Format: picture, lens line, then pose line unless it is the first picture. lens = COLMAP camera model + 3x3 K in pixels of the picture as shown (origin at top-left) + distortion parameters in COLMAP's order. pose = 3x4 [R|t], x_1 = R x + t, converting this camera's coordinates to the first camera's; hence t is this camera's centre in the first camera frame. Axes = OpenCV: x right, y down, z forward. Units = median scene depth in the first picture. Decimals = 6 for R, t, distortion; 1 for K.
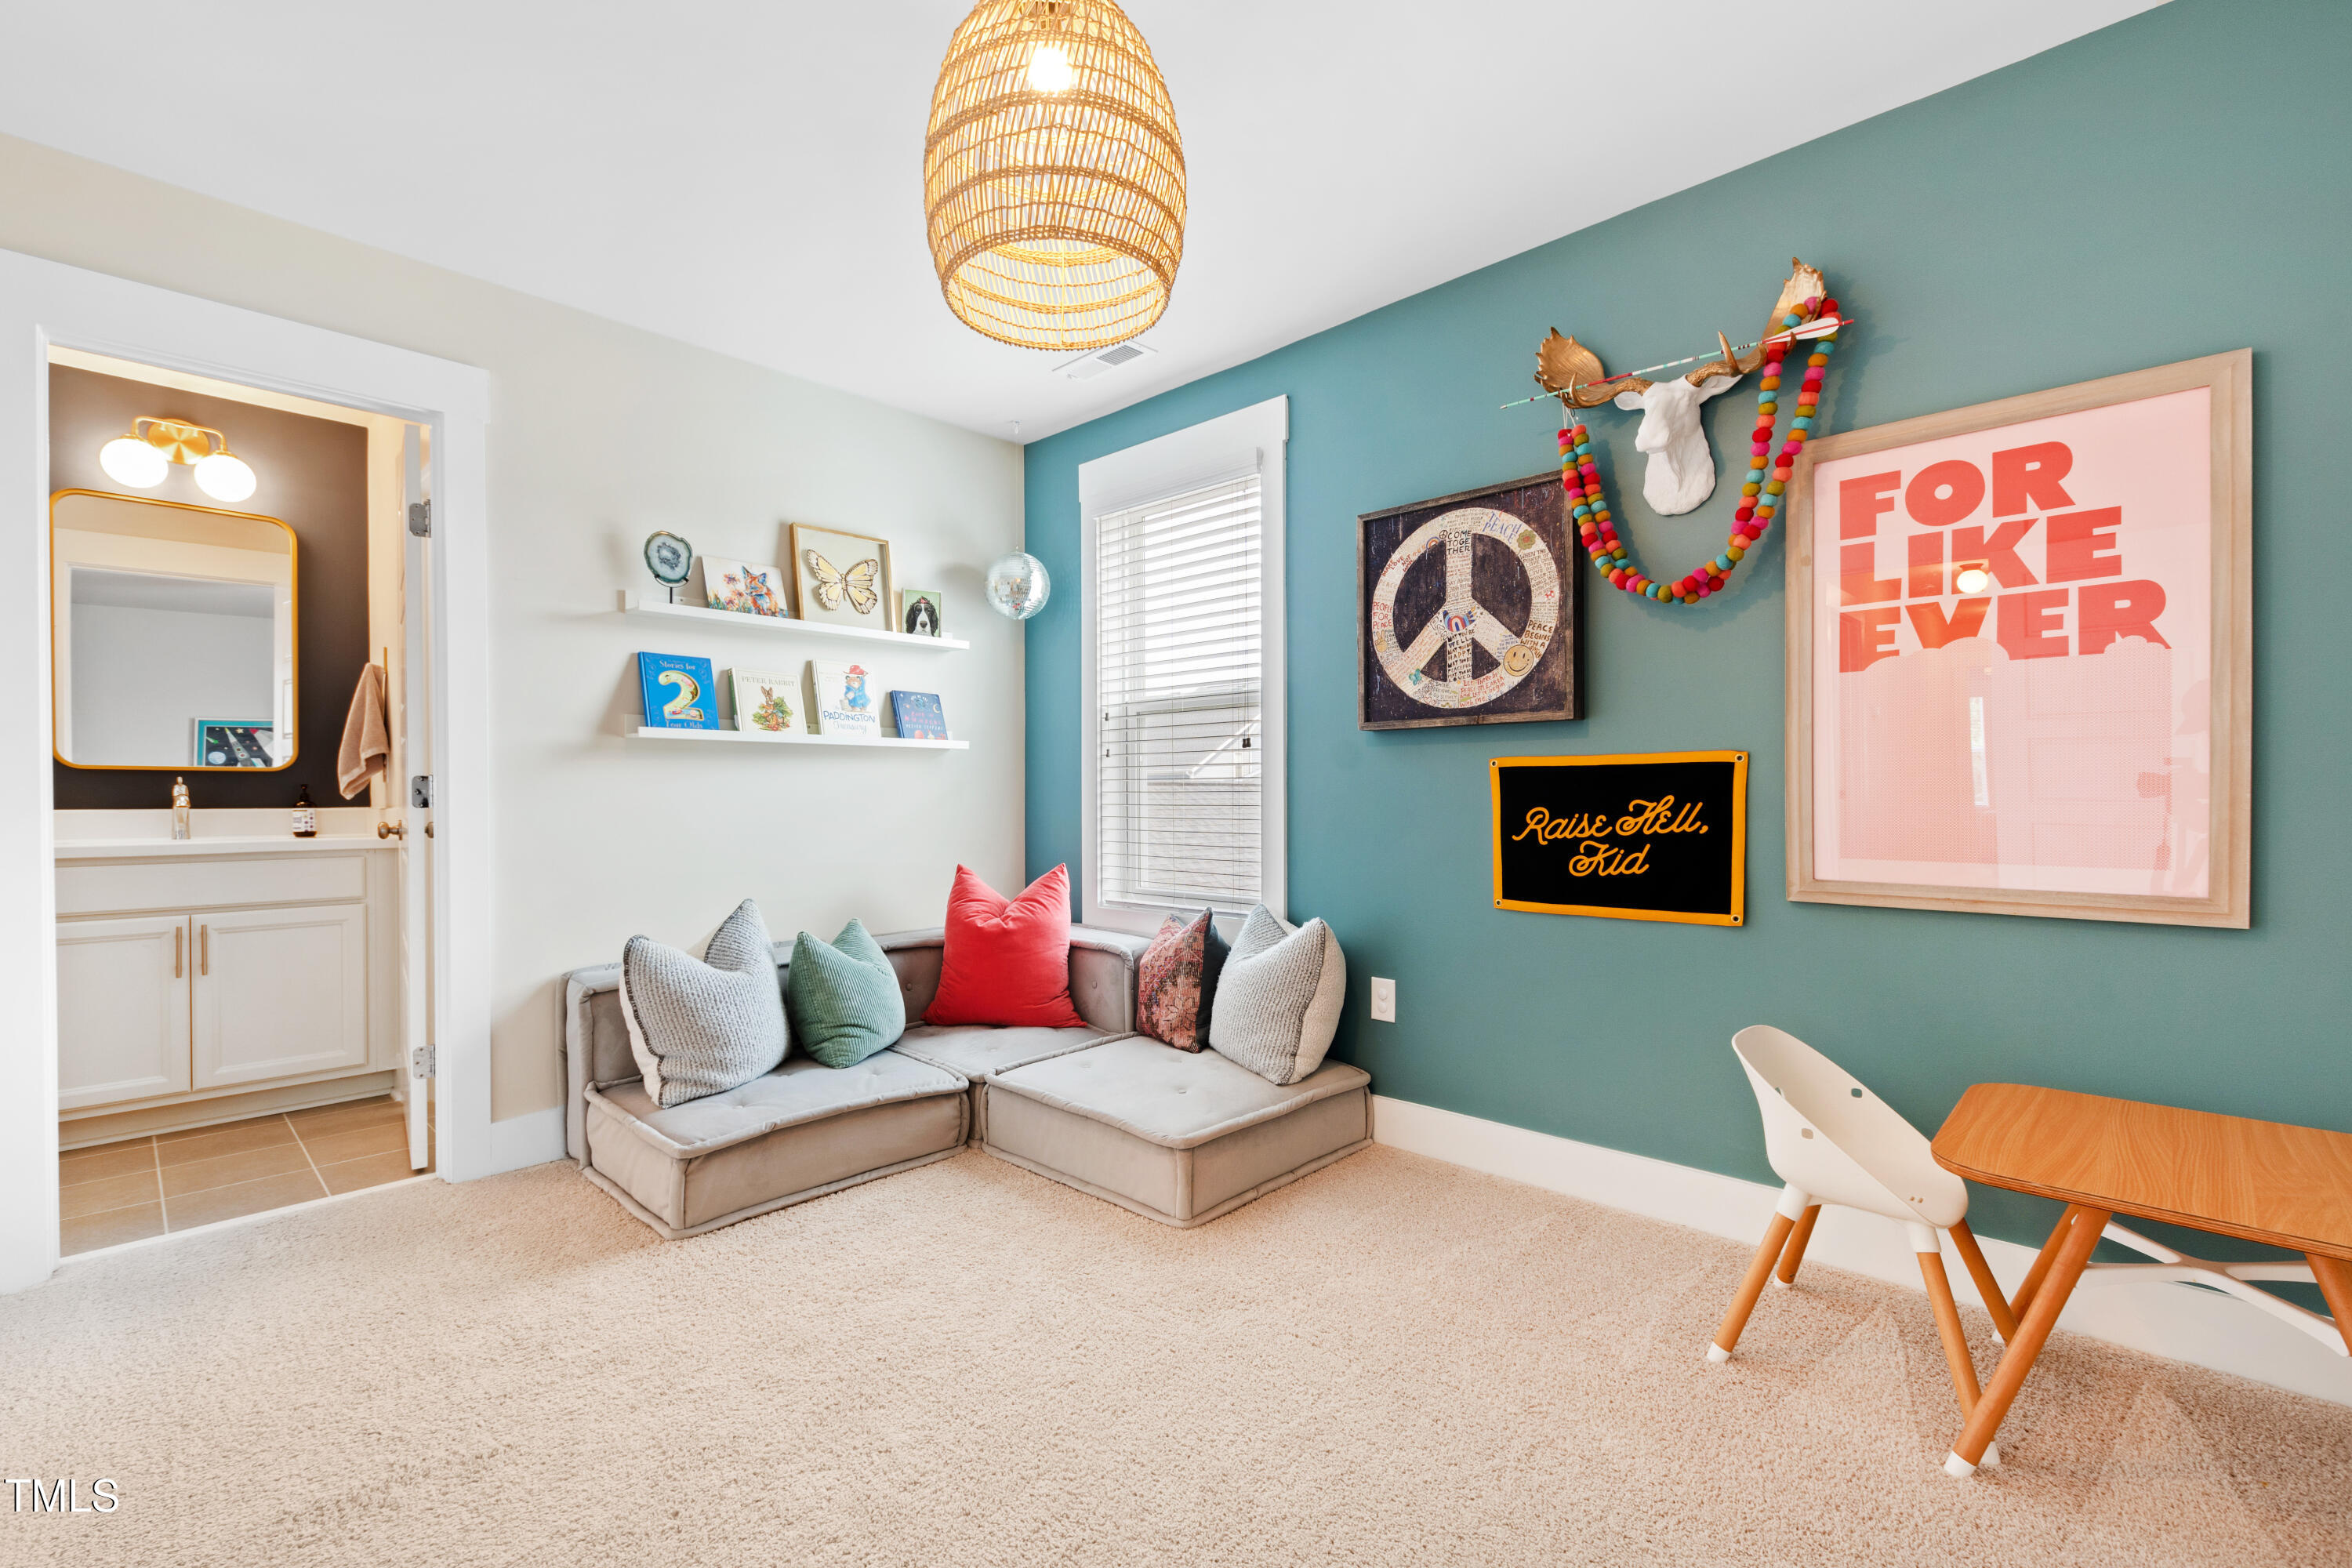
lens RADIAL K [[1004.6, 0, 1176.0], [0, 1004.6, 784.0], [0, 0, 1]] dist [0.000183, 0.000013]
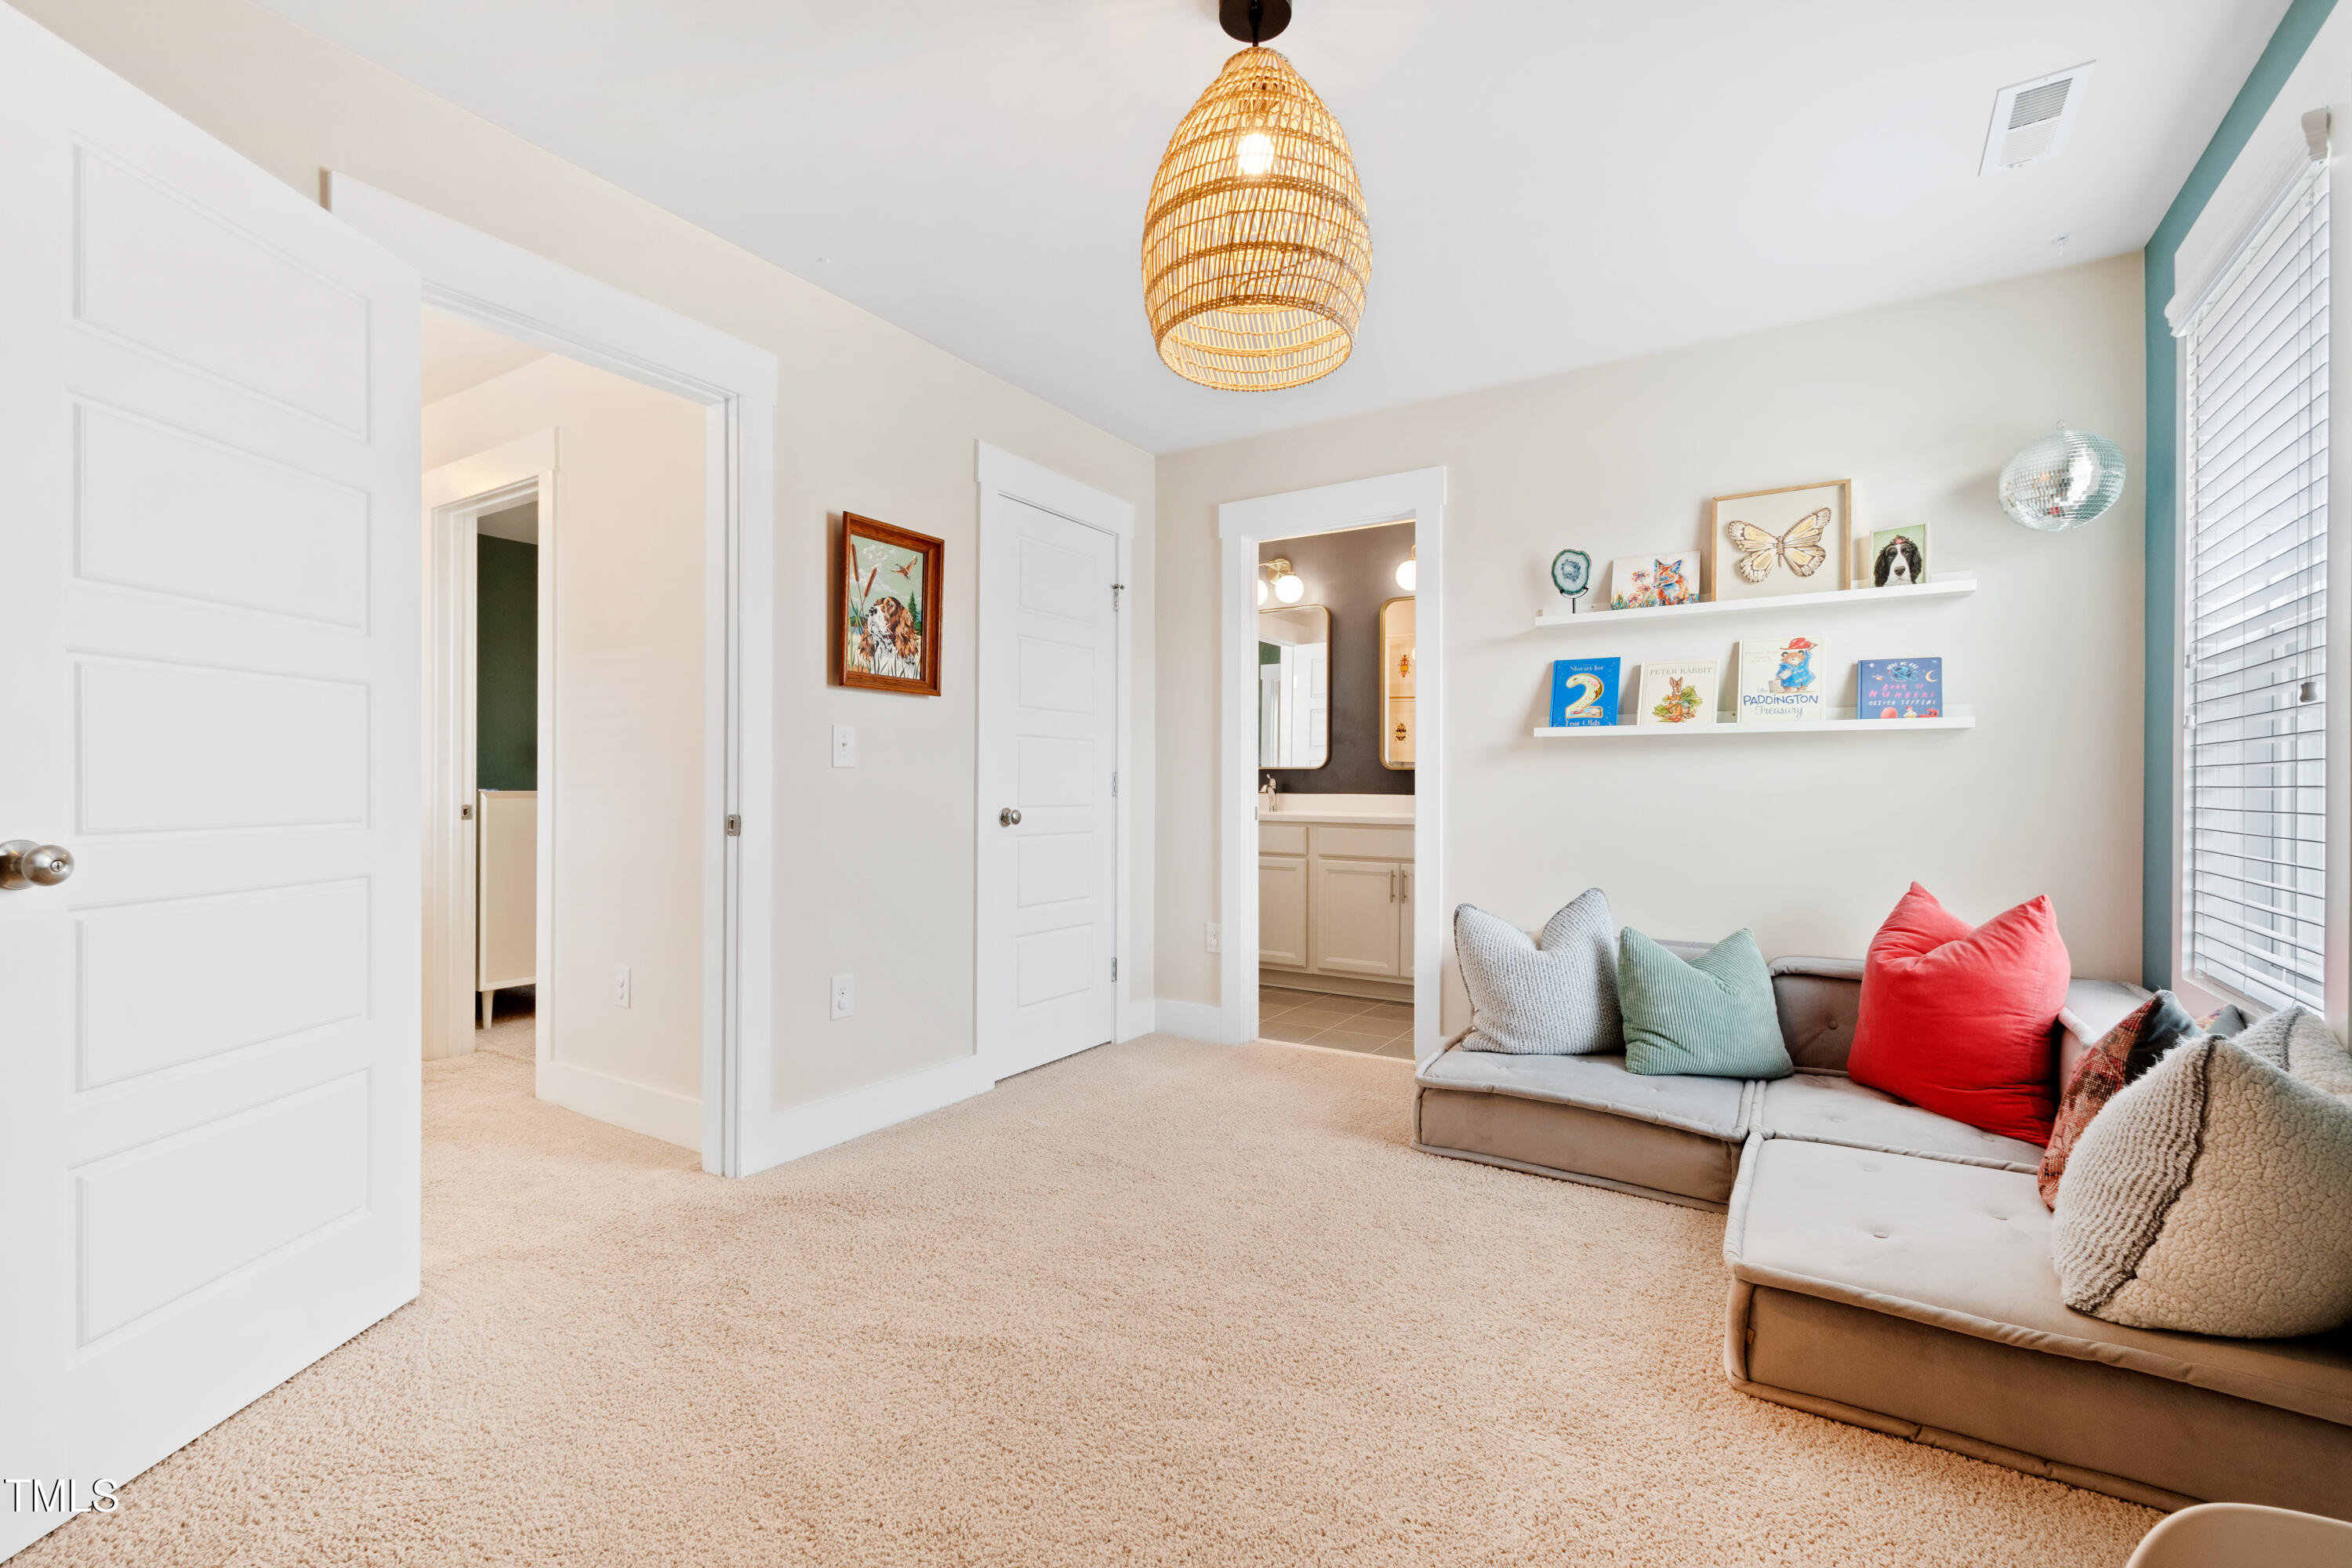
lens RADIAL K [[1028.9, 0, 1165.8], [0, 1028.9, 772.5], [0, 0, 1]] dist [0.001093, -0.000052]
pose [[0.187265, -0.009261, -0.982266, 0.489820], [0.006177, 0.999947, -0.008251, 0.000740], [0.982290, -0.004522, 0.187312, 0.333913]]
